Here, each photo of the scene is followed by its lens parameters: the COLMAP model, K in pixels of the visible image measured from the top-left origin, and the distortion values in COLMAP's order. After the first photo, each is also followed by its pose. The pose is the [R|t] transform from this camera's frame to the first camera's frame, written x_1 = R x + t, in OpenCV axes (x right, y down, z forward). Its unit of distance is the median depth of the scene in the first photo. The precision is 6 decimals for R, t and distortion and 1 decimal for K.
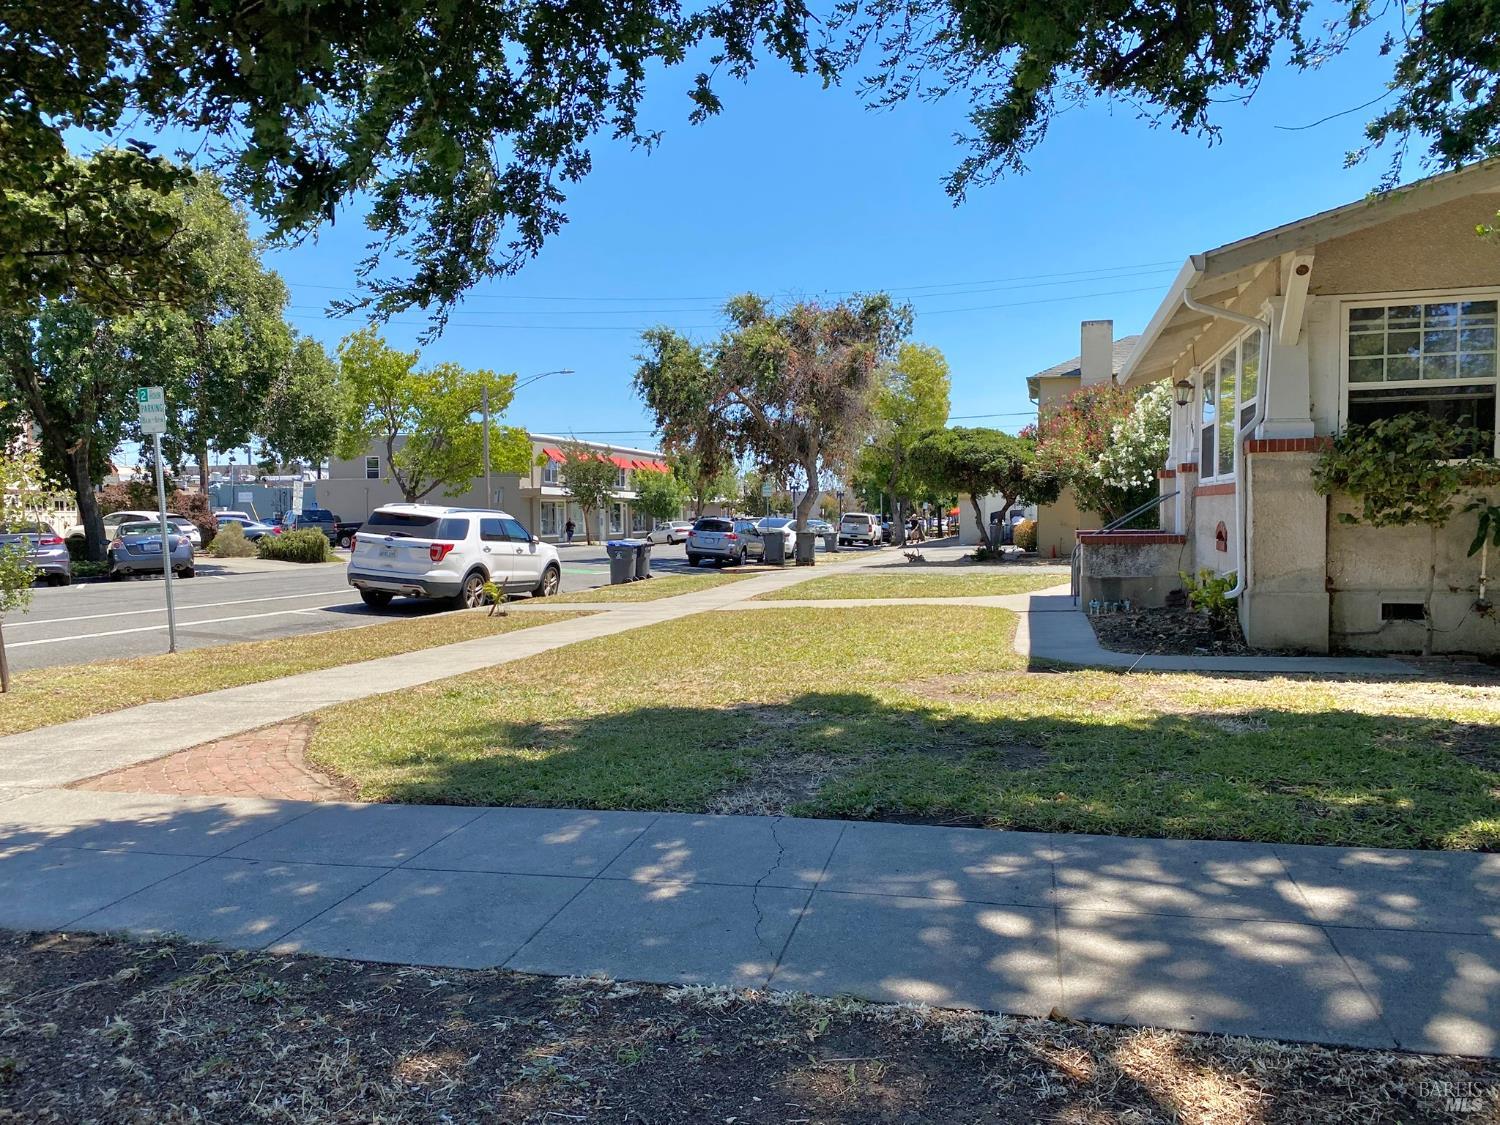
lens RADIAL K [[1150.7, 0, 759.4], [0, 1150.7, 564.5], [0, 0, 1]] dist [0.046169, -0.053298]
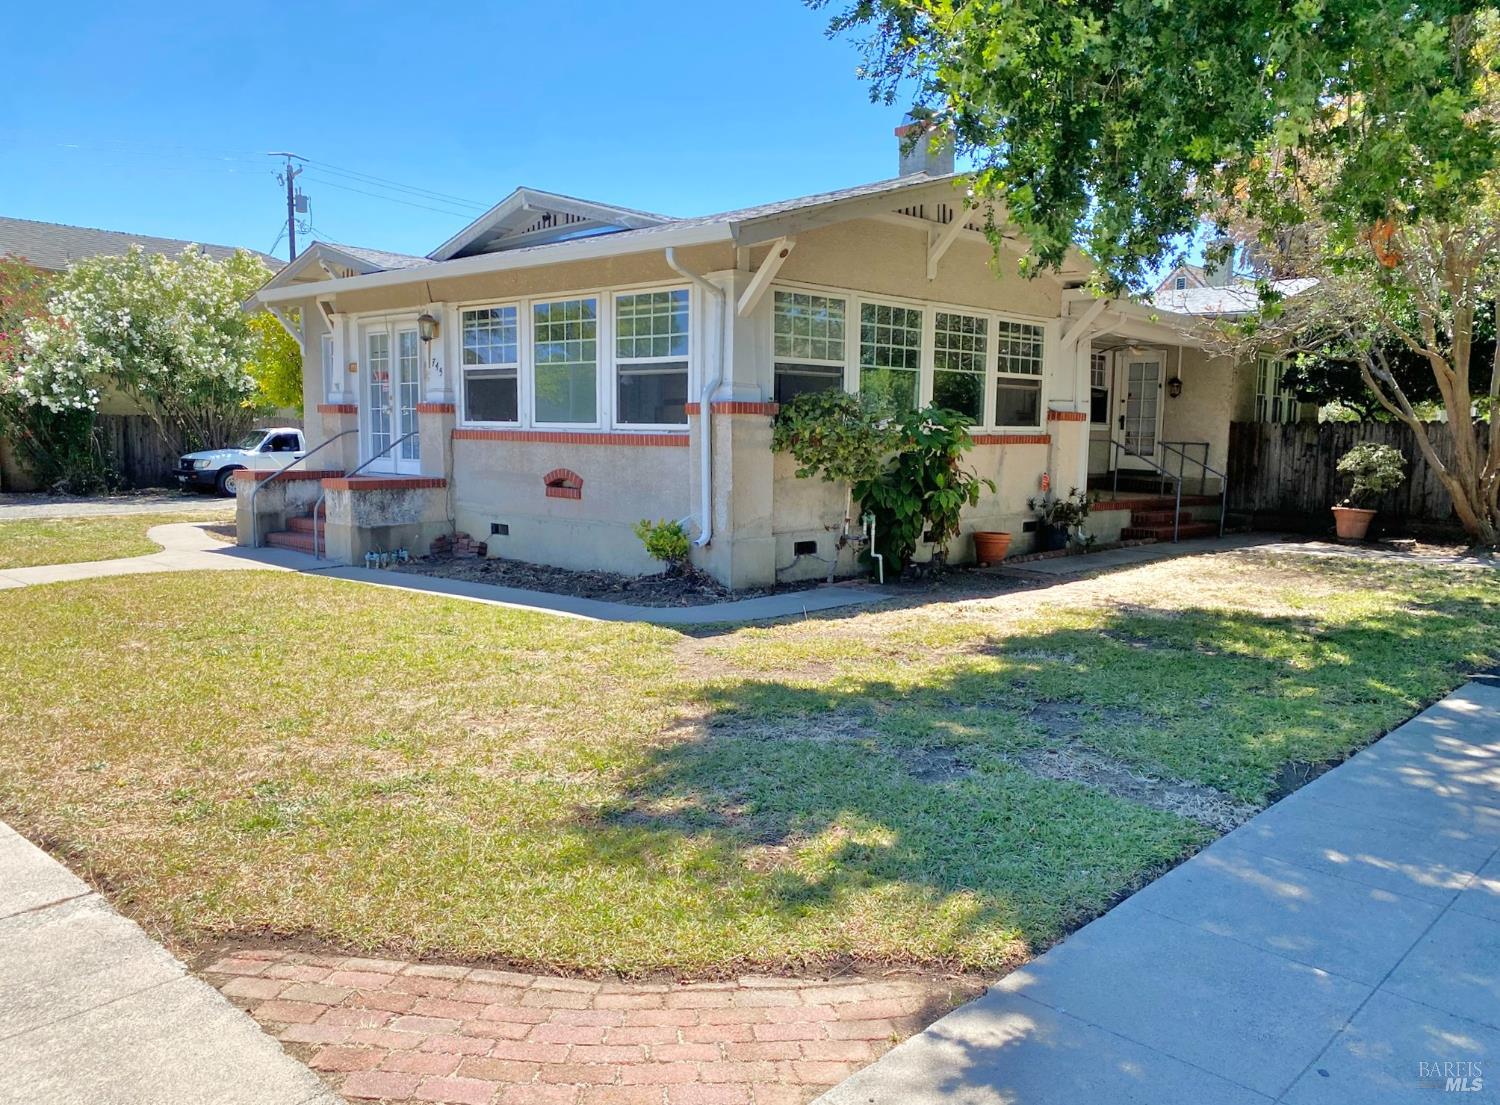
lens RADIAL K [[1150.7, 0, 761.3], [0, 1150.7, 558.5], [0, 0, 1]] dist [0.046169, -0.053298]
pose [[0.486538, -0.075177, 0.870419, -0.527811], [0.017560, 0.996931, 0.076288, -0.041982], [-0.873483, -0.021833, 0.486365, 0.438002]]
